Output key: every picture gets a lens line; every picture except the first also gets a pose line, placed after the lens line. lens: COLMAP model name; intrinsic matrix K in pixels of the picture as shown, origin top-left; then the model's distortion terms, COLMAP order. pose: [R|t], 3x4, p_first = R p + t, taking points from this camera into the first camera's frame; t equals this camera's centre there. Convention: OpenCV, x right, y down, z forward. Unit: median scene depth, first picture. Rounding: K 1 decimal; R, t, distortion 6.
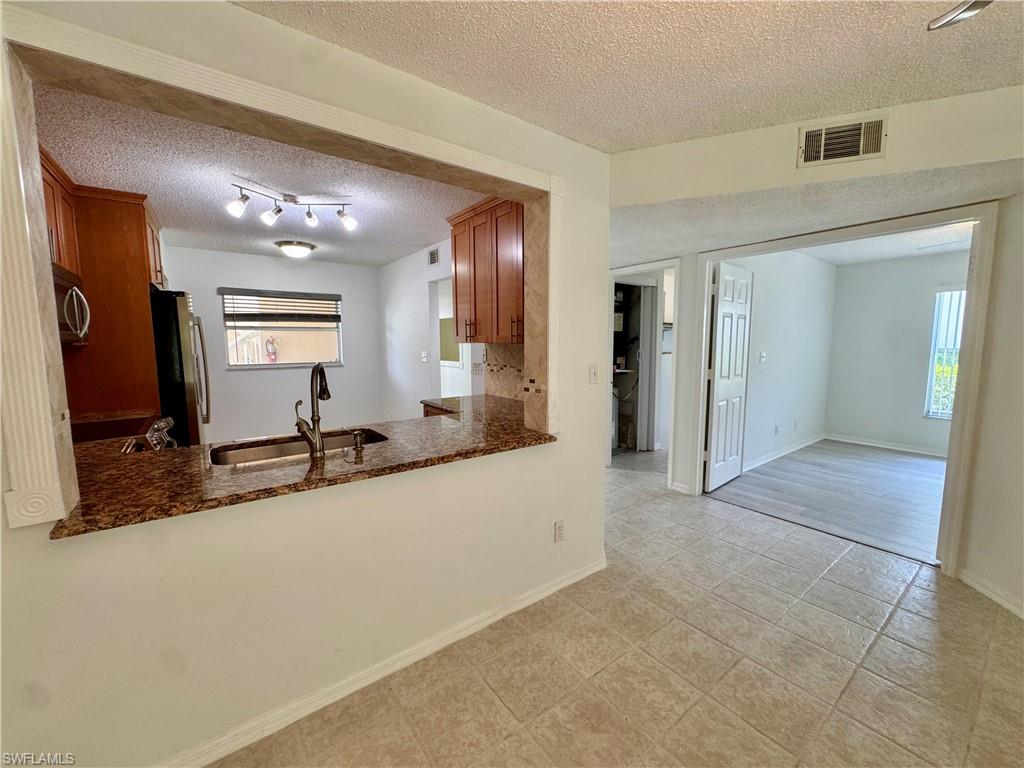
lens RADIAL K [[411.8, 0, 510.5], [0, 411.8, 384.6], [0, 0, 1]] dist [0.001552, 0.000470]
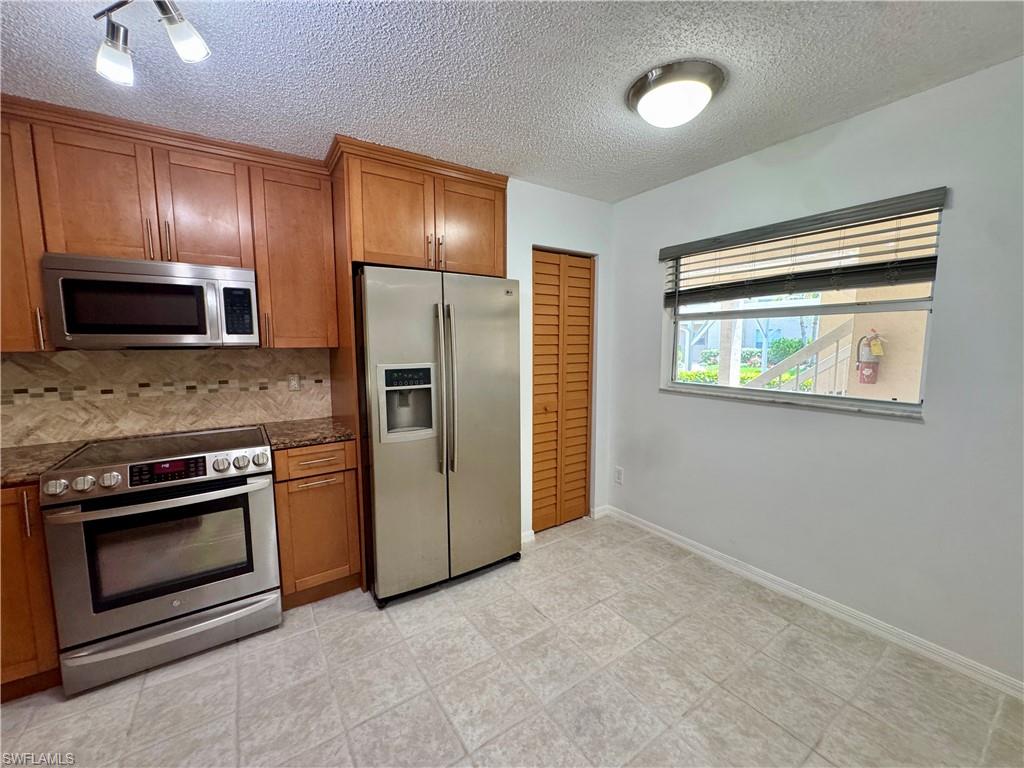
lens RADIAL K [[411.8, 0, 510.5], [0, 411.8, 384.6], [0, 0, 1]] dist [0.001552, 0.000470]
pose [[-0.046568, 0.111074, -0.992721, -0.132435], [-0.098841, 0.988409, 0.115228, -0.115769], [0.994013, 0.103487, -0.035049, 1.051025]]
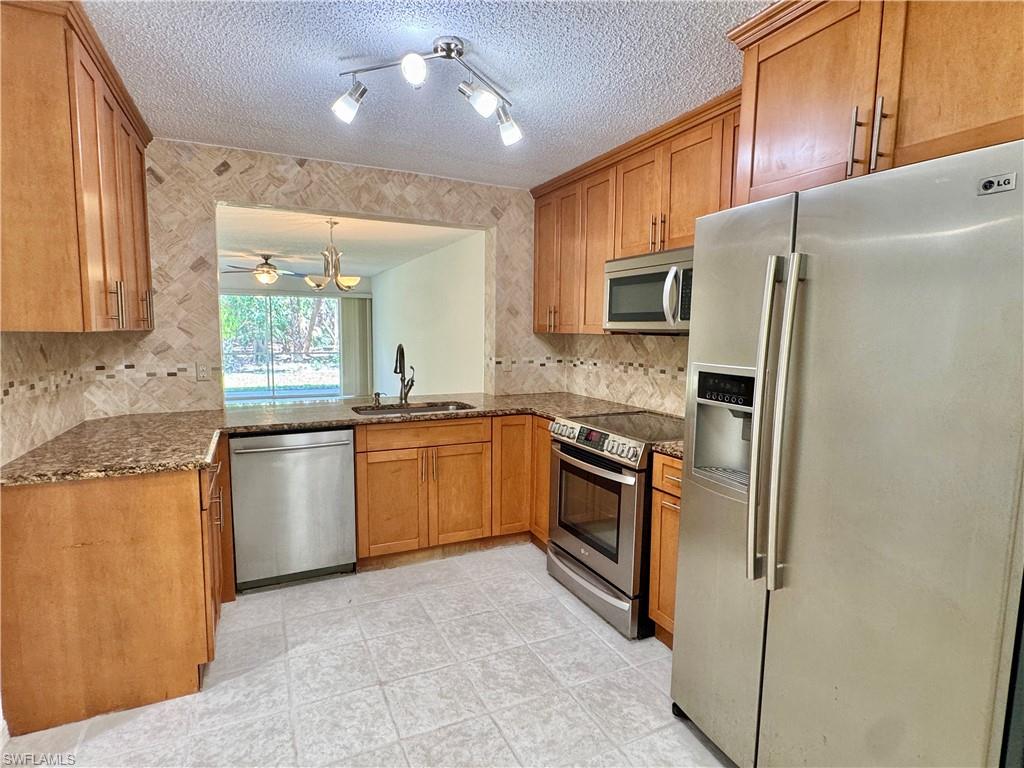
lens RADIAL K [[538.8, 0, 510.5], [0, 538.8, 387.0], [0, 0, 1]] dist [-0.001194, 0.000381]
pose [[-0.981967, -0.026248, 0.187220, -0.594353], [0.013474, 0.978079, 0.207798, -0.142383], [-0.188571, 0.206574, -0.960088, 1.348500]]
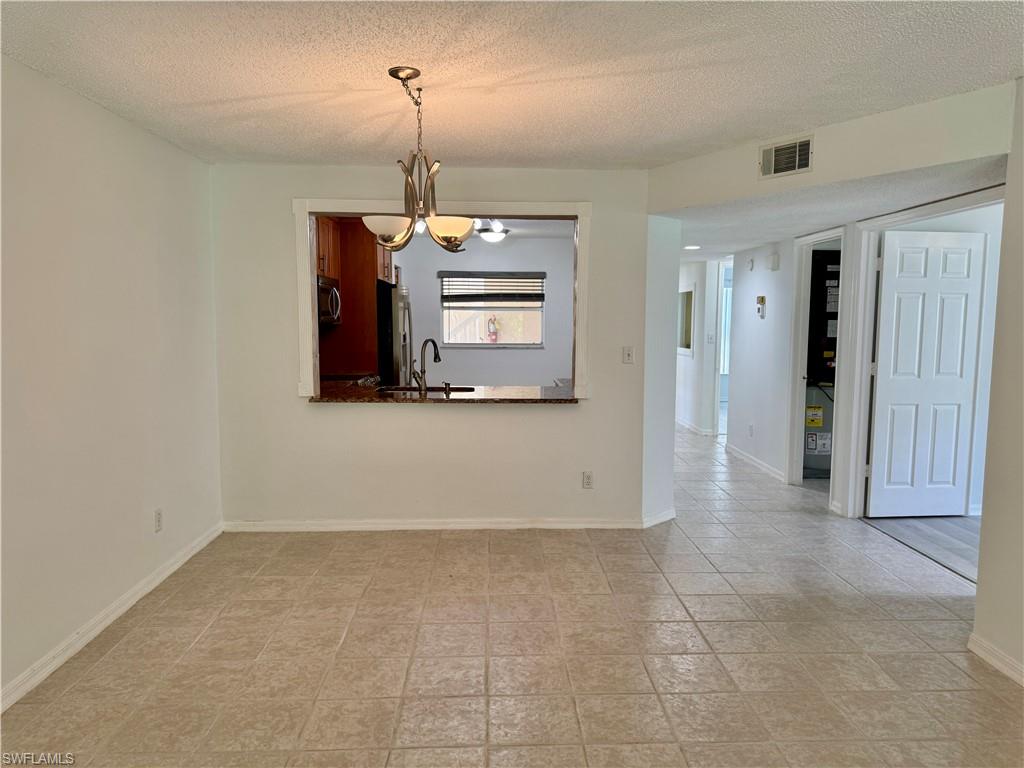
lens RADIAL K [[714.9, 0, 515.5], [0, 714.9, 387.9], [0, 0, 1]] dist [0.139551, -0.191822]
pose [[0.820923, 0.065375, -0.567284, 0.709058], [-0.069712, 0.997468, 0.014069, 0.039836], [0.566767, 0.027997, 0.823402, -0.562937]]
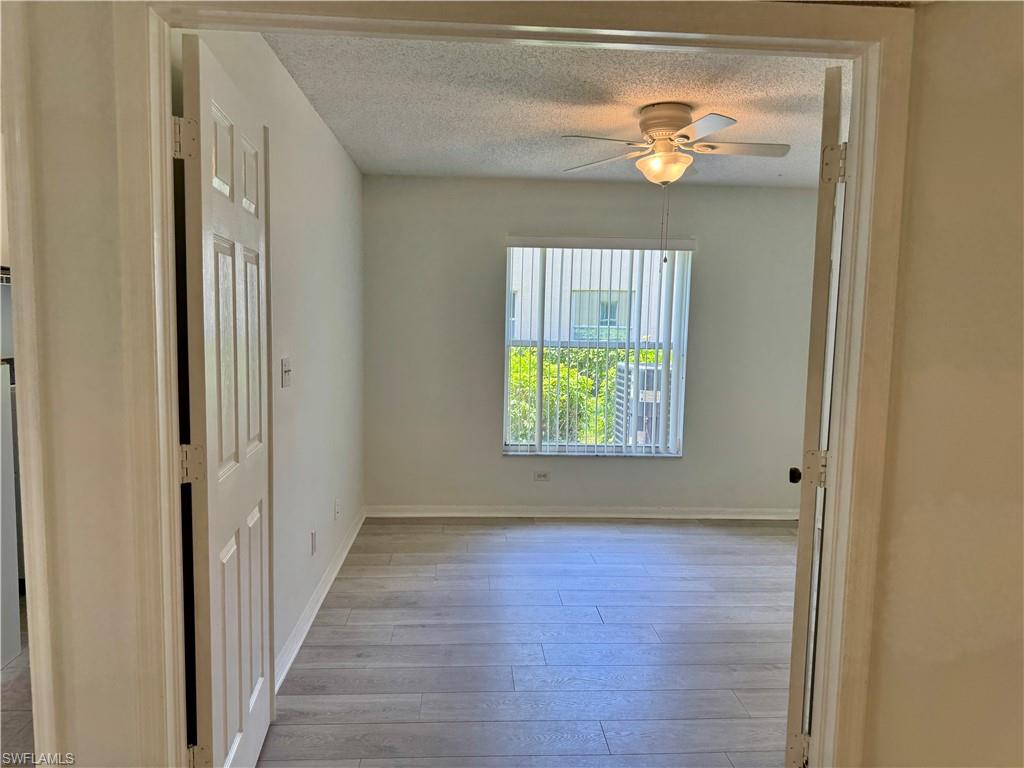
lens RADIAL K [[729.8, 0, 517.7], [0, 729.8, 386.4], [0, 0, 1]] dist [0.006499, -0.007511]
pose [[0.542506, -0.062319, 0.837737, 0.201869], [0.064259, 0.997401, 0.032584, -0.075458], [-0.837590, 0.036155, 0.545101, 0.550047]]
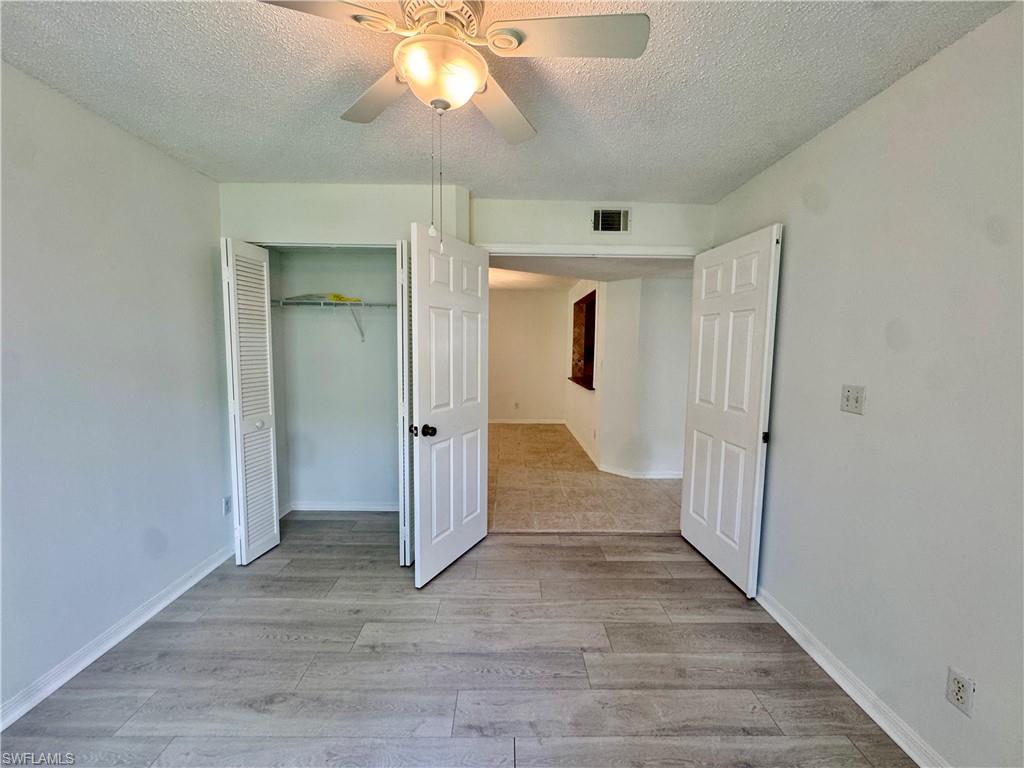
lens RADIAL K [[408.8, 0, 508.7], [0, 408.8, 381.1], [0, 0, 1]] dist [-0.001015, -0.000148]
pose [[-0.591521, 0.073108, -0.802969, 1.316495], [-0.093396, 0.982964, 0.158298, -0.136073], [0.800862, 0.168630, -0.574616, 1.141168]]
